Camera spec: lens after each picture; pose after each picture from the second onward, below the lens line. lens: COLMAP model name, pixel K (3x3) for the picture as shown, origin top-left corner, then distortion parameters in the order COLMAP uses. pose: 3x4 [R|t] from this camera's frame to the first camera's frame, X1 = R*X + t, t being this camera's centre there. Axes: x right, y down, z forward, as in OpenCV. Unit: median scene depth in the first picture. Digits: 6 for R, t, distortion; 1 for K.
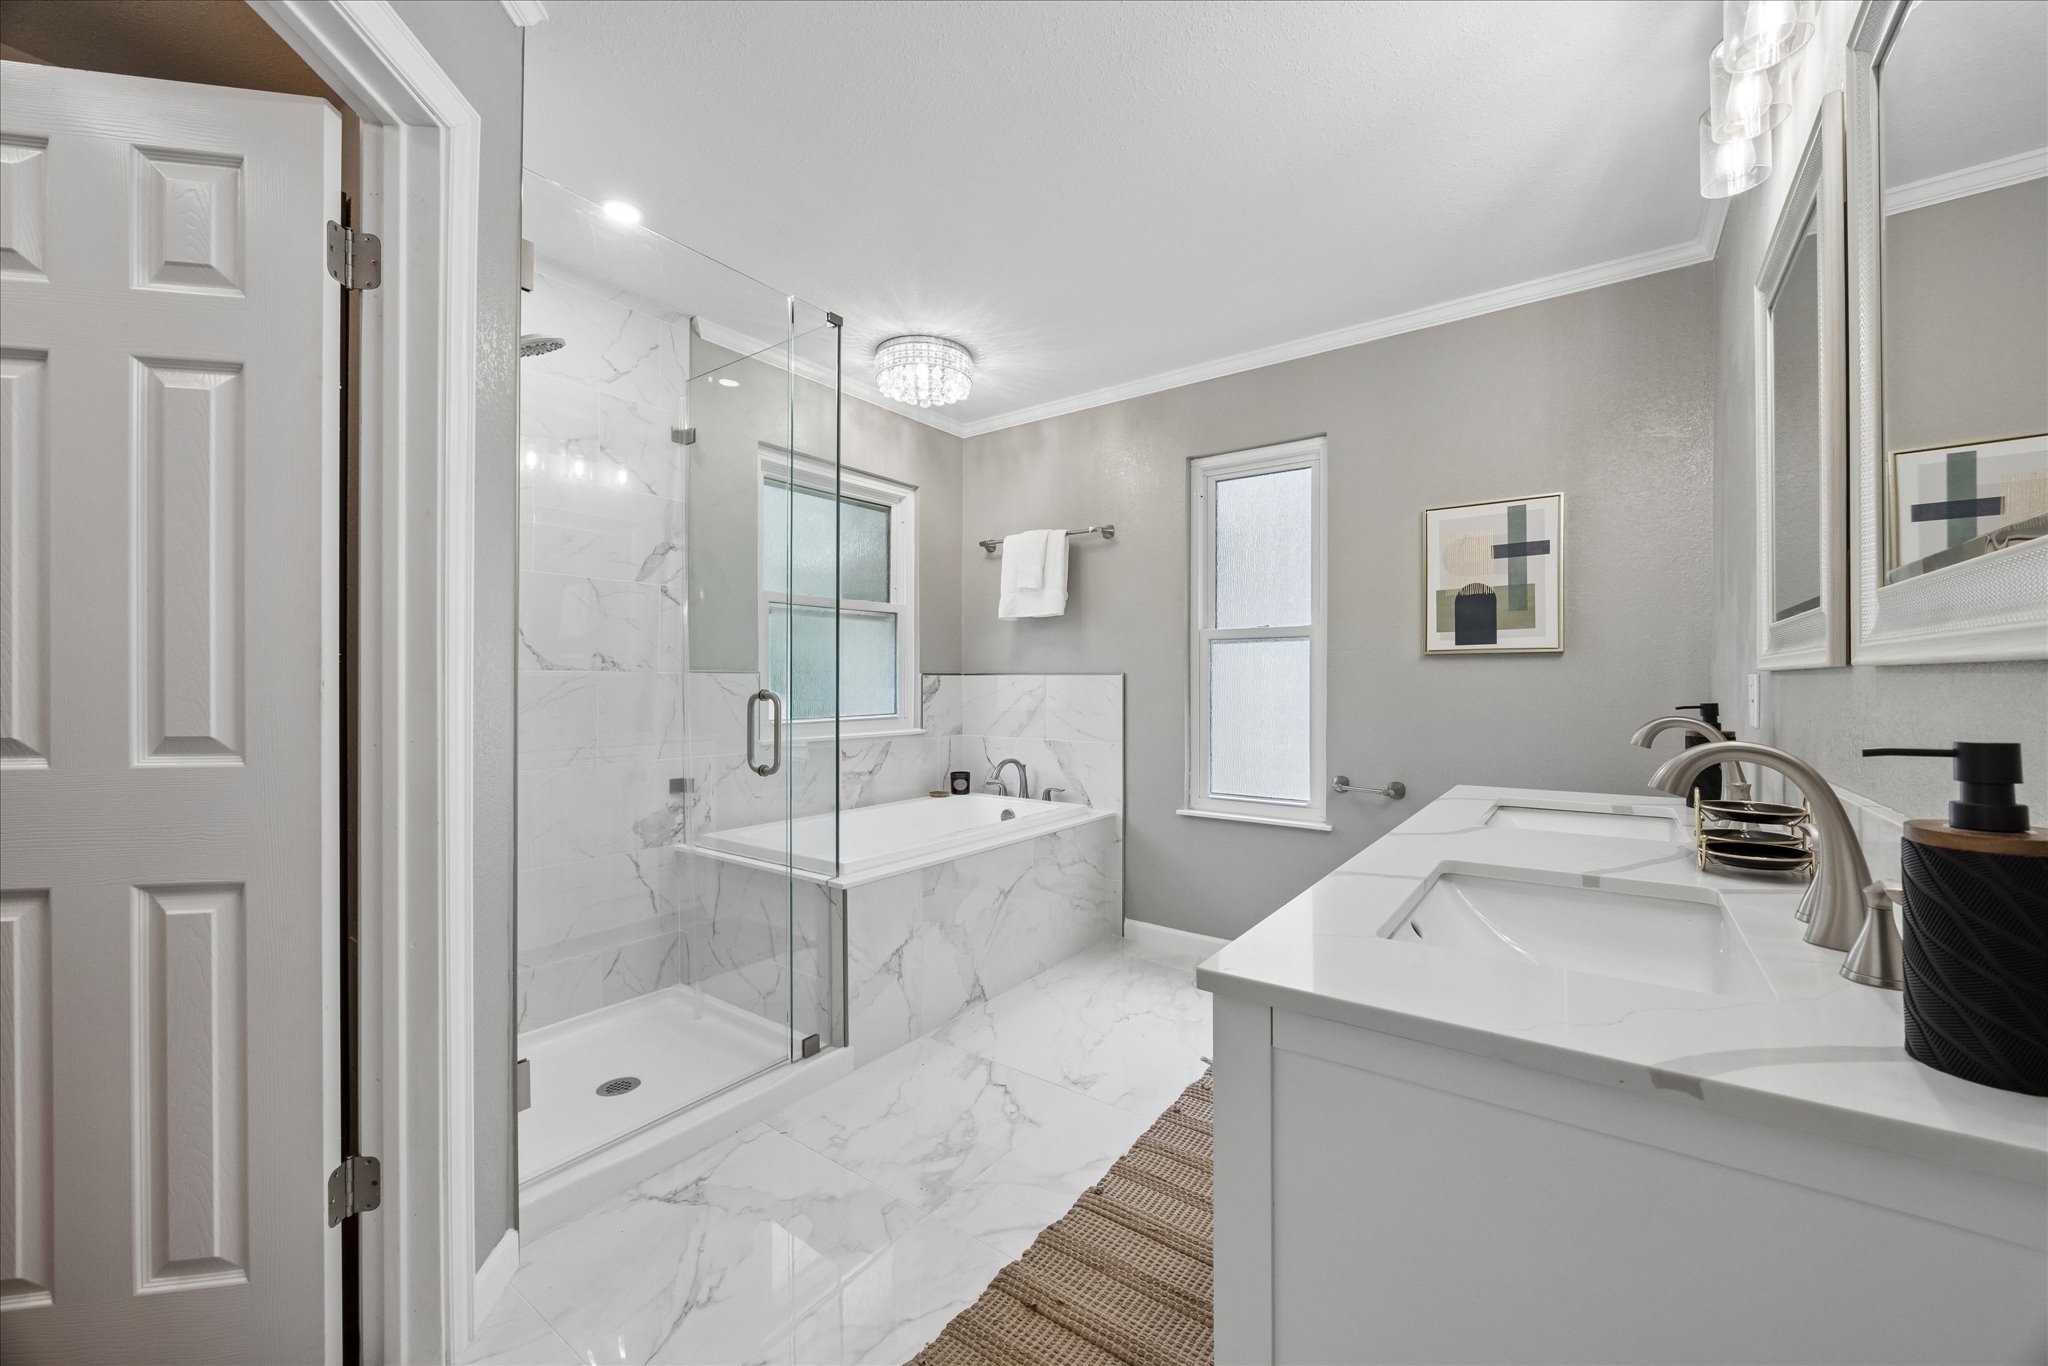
lens RADIAL K [[749.1, 0, 1024.0], [0, 749.1, 683.0], [0, 0, 1]] dist [-0.000804, -0.000055]
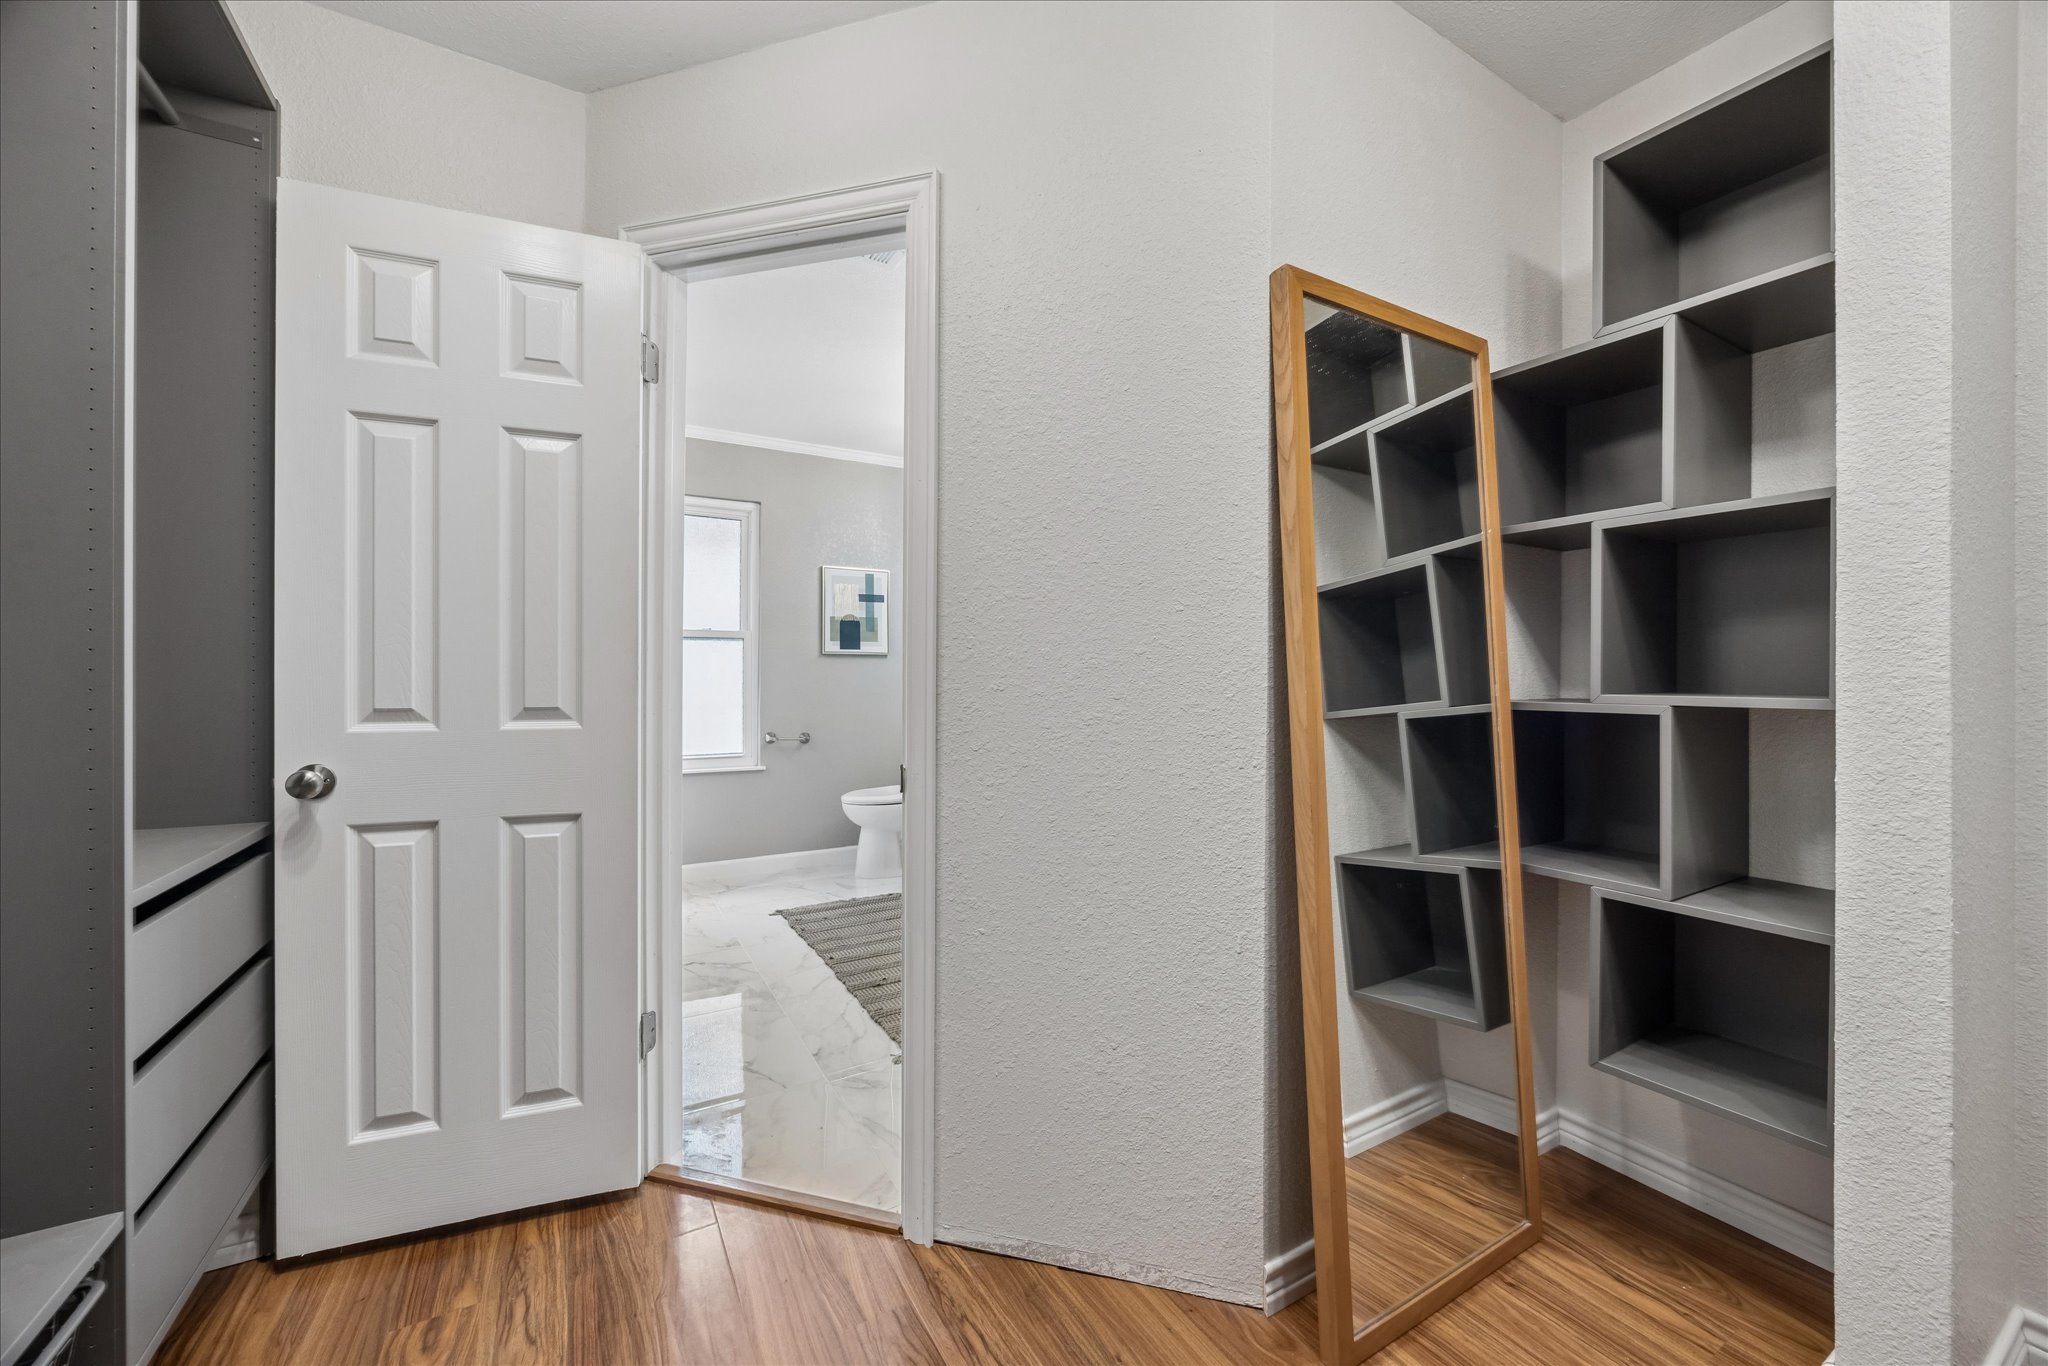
lens RADIAL K [[774.2, 0, 1029.3], [0, 774.2, 679.1], [0, 0, 1]] dist [-0.002430, -0.000161]
pose [[0.482155, -0.003068, 0.876081, -0.798732], [-0.004981, 0.999968, 0.006243, 0.004996], [-0.876072, -0.007374, 0.482124, -0.248386]]
